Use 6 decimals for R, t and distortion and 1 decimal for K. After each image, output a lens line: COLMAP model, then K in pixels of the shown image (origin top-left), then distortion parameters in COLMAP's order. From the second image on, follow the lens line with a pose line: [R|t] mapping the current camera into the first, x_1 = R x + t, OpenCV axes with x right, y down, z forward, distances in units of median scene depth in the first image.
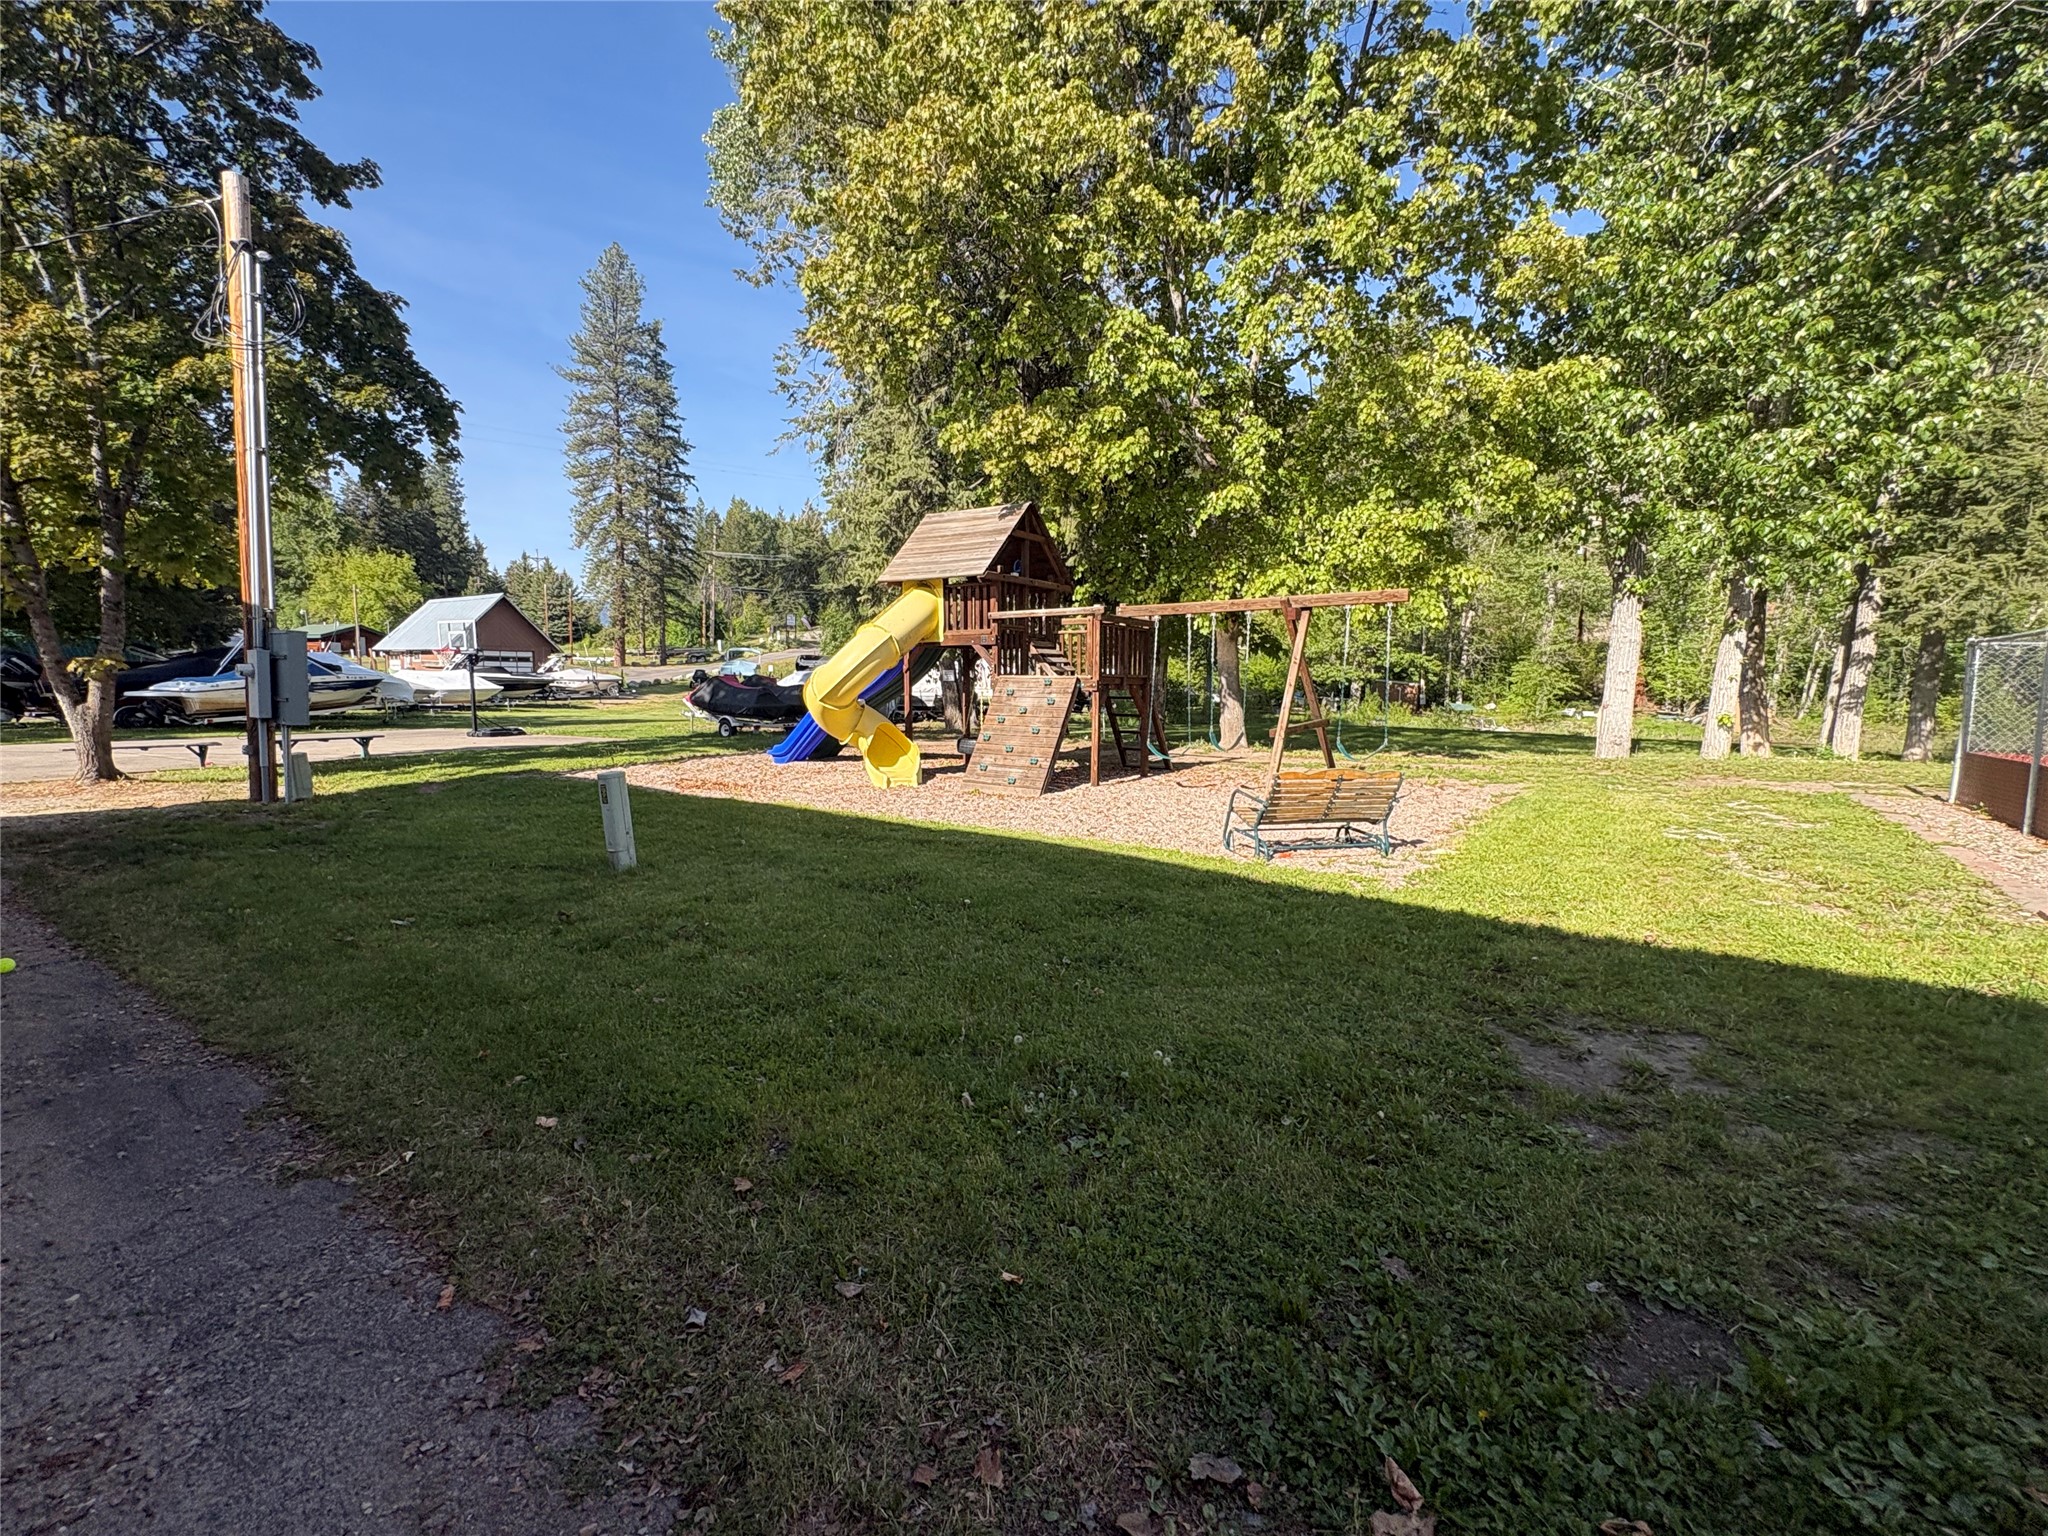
lens RADIAL K [[890.5, 0, 1019.8], [0, 890.5, 759.6], [0, 0, 1]] dist [0.001652, 0.000265]
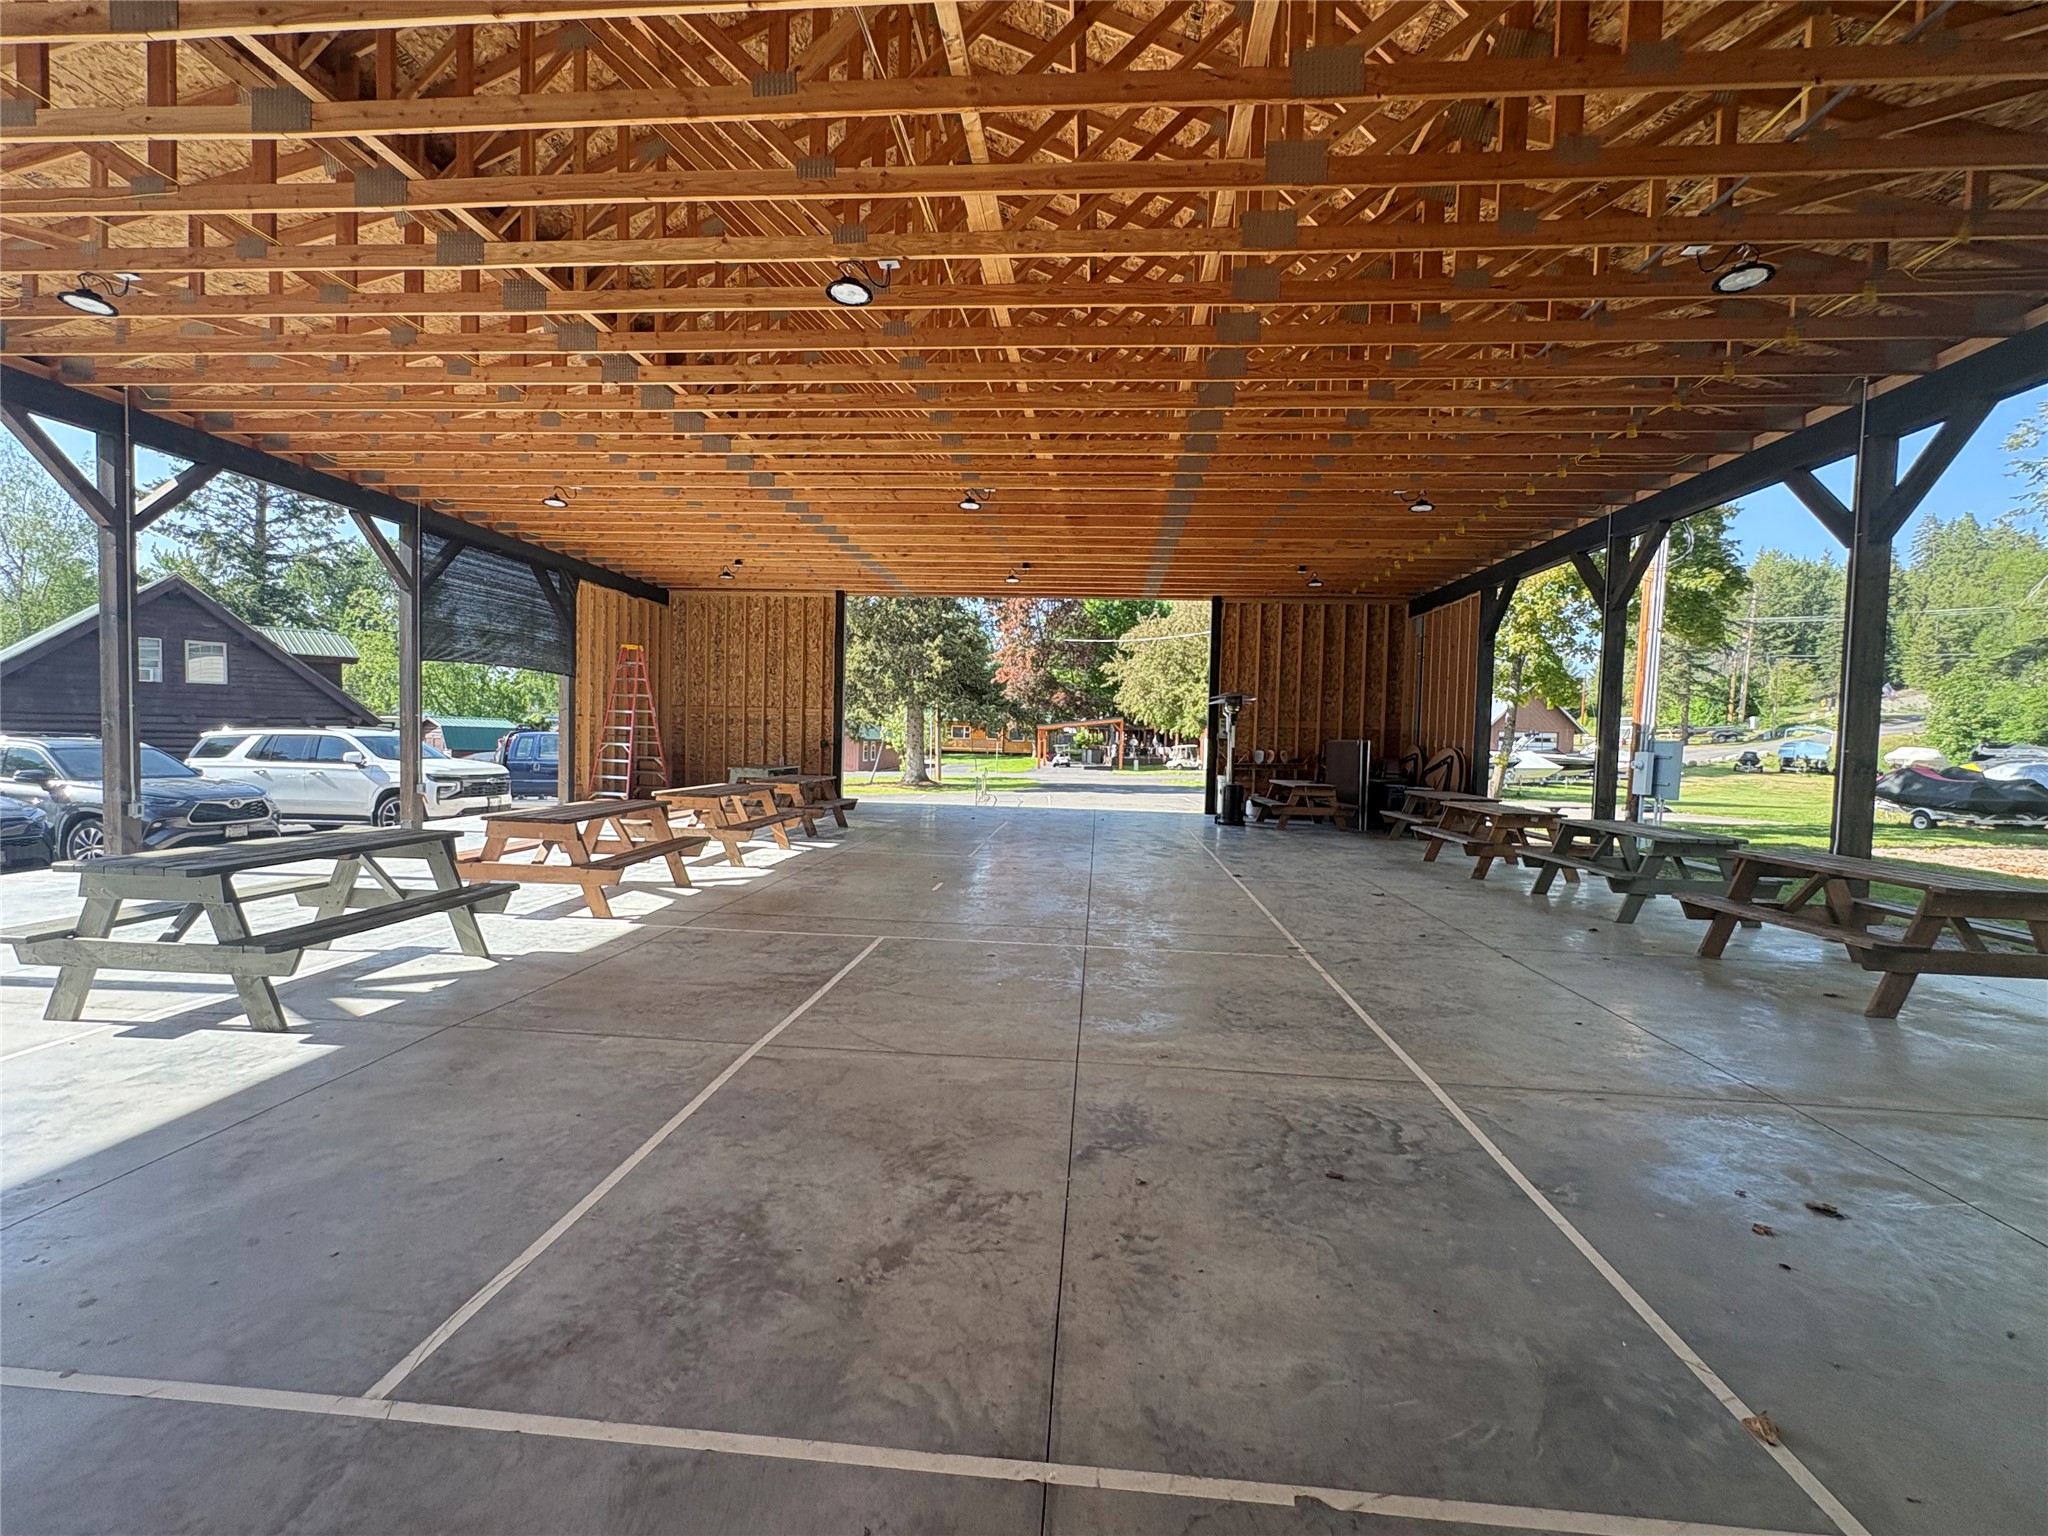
lens RADIAL K [[890.5, 0, 1023.0], [0, 890.5, 776.1], [0, 0, 1]] dist [0.001652, 0.000265]
pose [[0.568321, 0.037950, -0.821931, -0.022965], [-0.091113, 0.995695, -0.017027, 0.006776], [0.817747, 0.084566, 0.569332, -0.112461]]
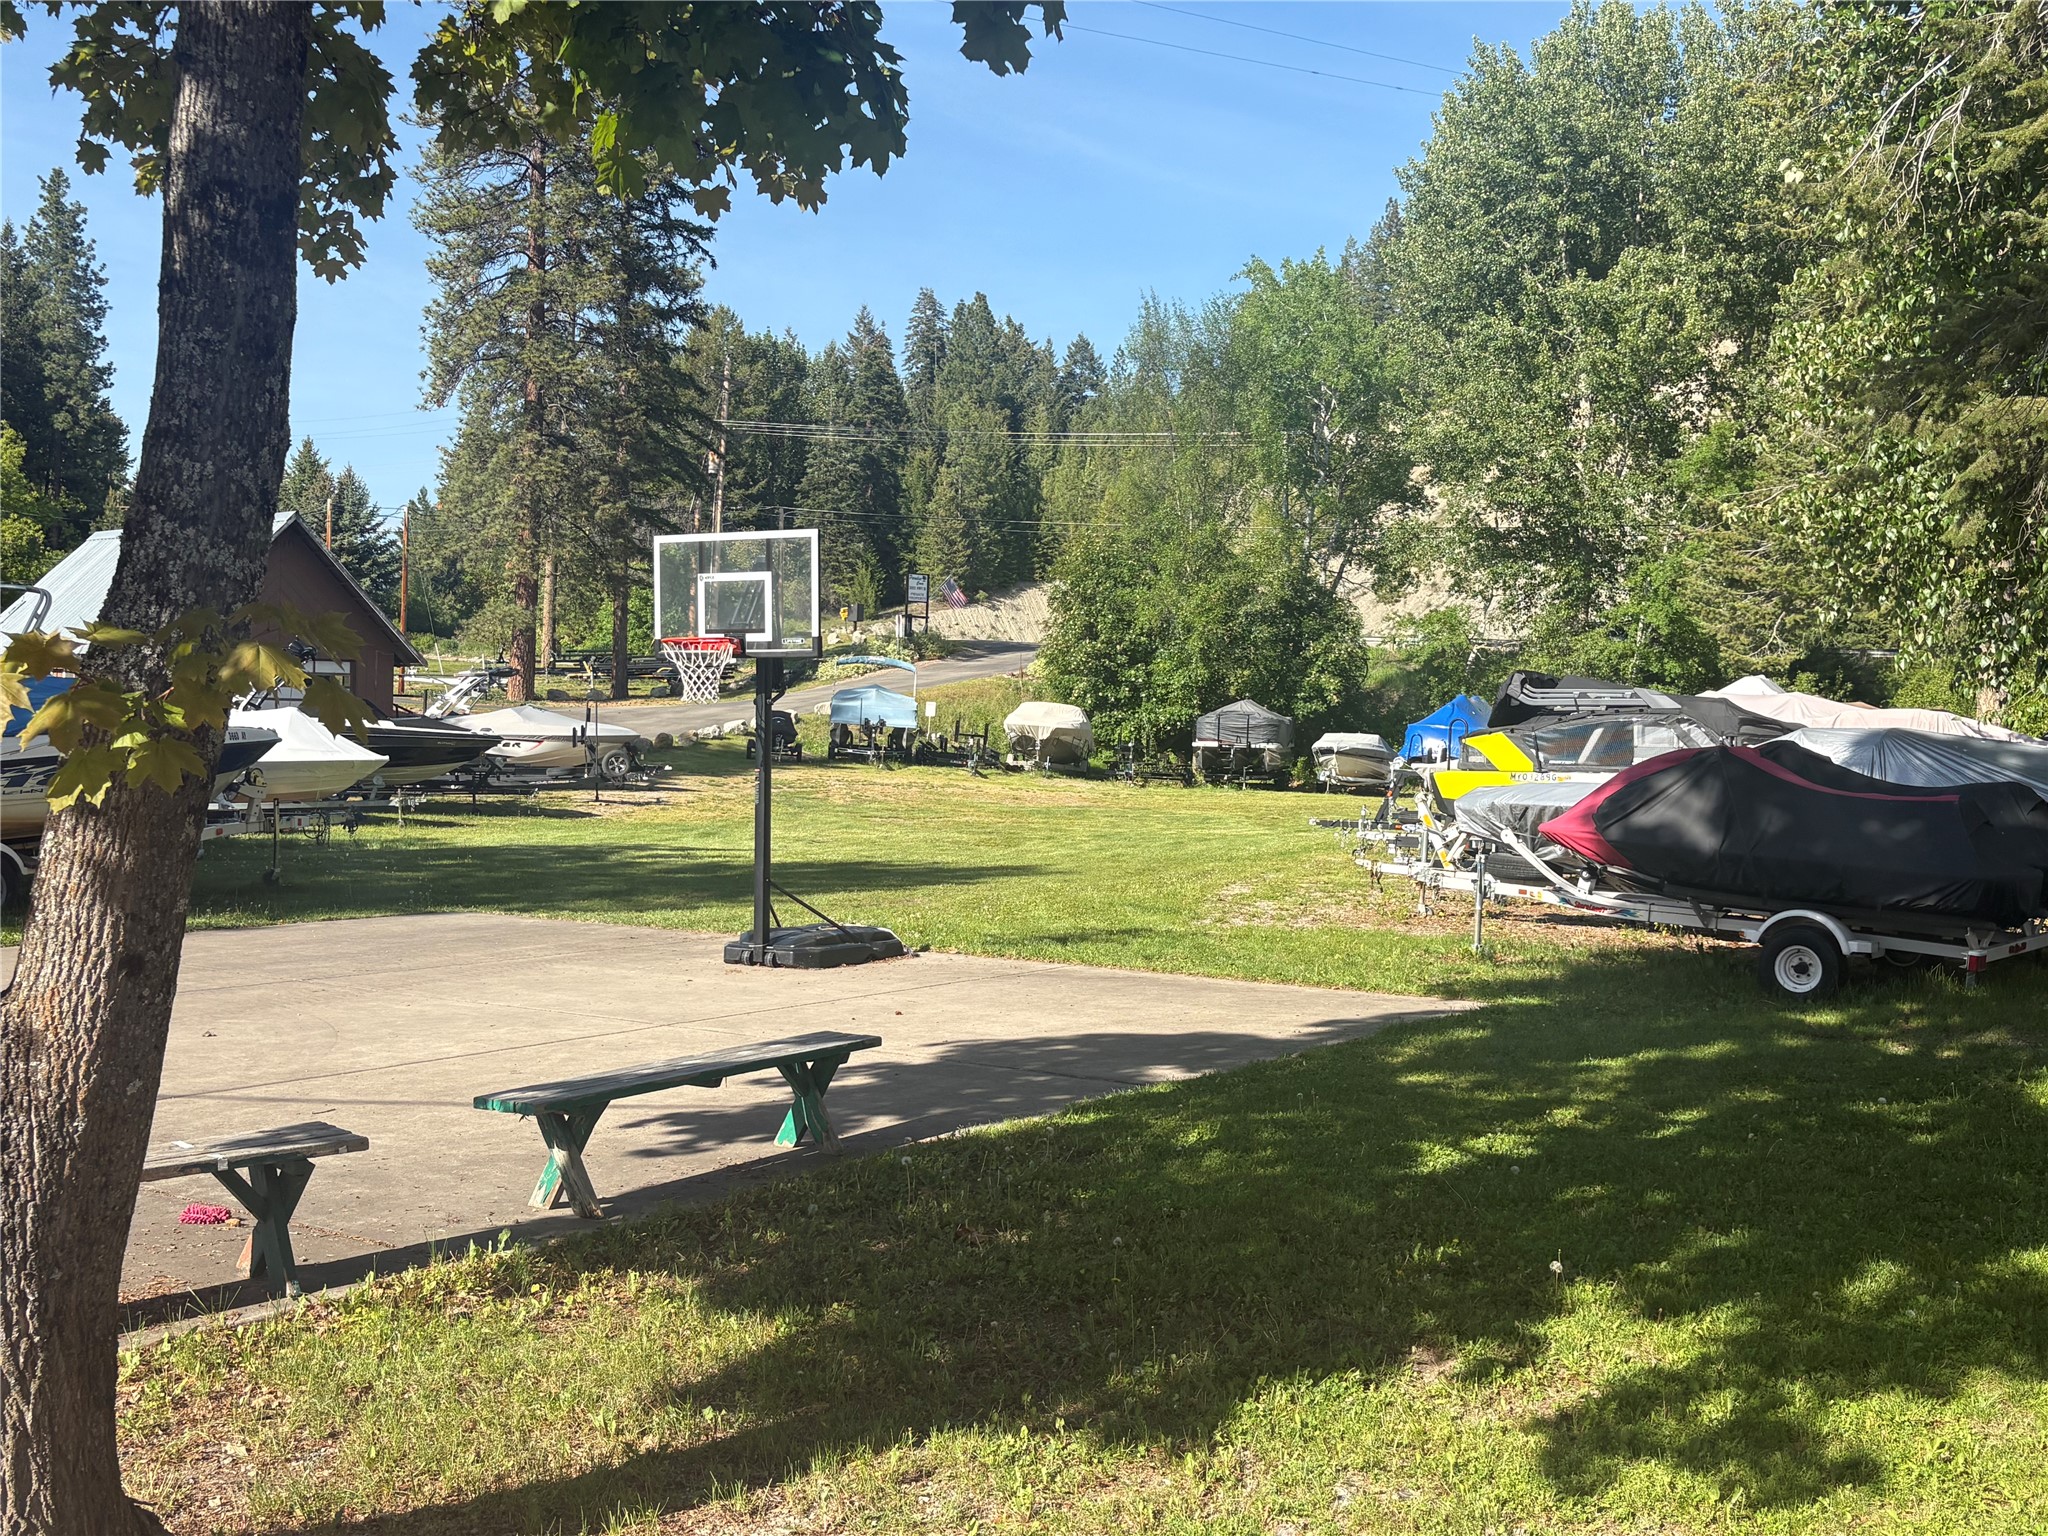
lens RADIAL K [[2071.7, 0, 1025.7], [0, 2071.7, 773.1], [0, 0, 1]] dist [-0.008786, 0.000000]
pose [[0.994887, 0.015897, -0.099732, -0.136971], [-0.023181, 0.997113, -0.072306, -0.011379], [0.098295, 0.074248, 0.992384, 0.114678]]
